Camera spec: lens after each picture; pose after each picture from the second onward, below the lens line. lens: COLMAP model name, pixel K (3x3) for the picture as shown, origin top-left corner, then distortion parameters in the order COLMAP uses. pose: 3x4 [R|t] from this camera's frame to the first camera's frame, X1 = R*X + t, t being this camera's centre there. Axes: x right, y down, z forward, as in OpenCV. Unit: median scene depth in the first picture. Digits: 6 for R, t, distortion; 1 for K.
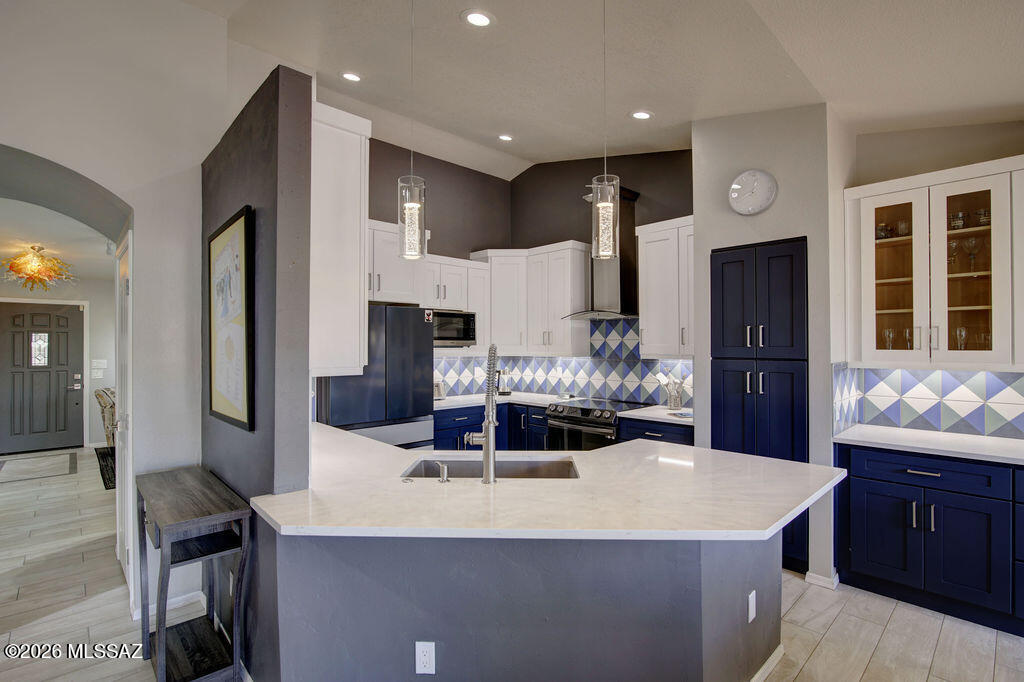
lens RADIAL K [[472.8, 0, 502.9], [0, 472.8, 344.4], [0, 0, 1]] dist [-0.018923, -0.000444]
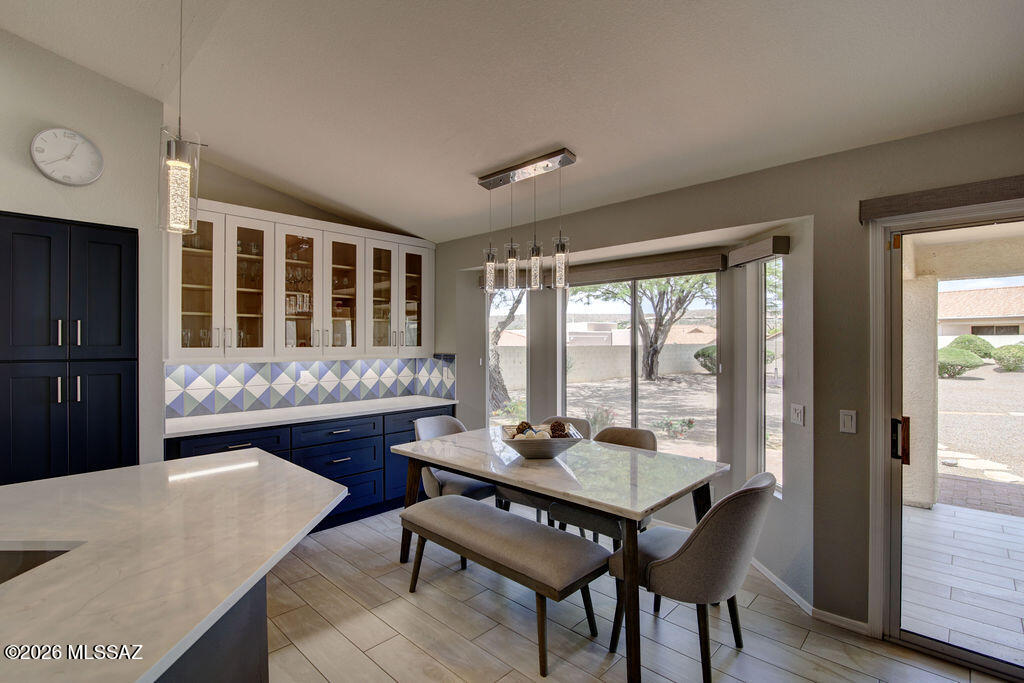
lens RADIAL K [[472.8, 0, 518.1], [0, 472.8, 340.6], [0, 0, 1]] dist [-0.018923, -0.000444]
pose [[-0.054025, 0.007407, 0.998512, -0.362729], [-0.000078, 0.999972, -0.007422, 0.002793], [-0.998540, -0.000479, -0.054023, 0.291723]]
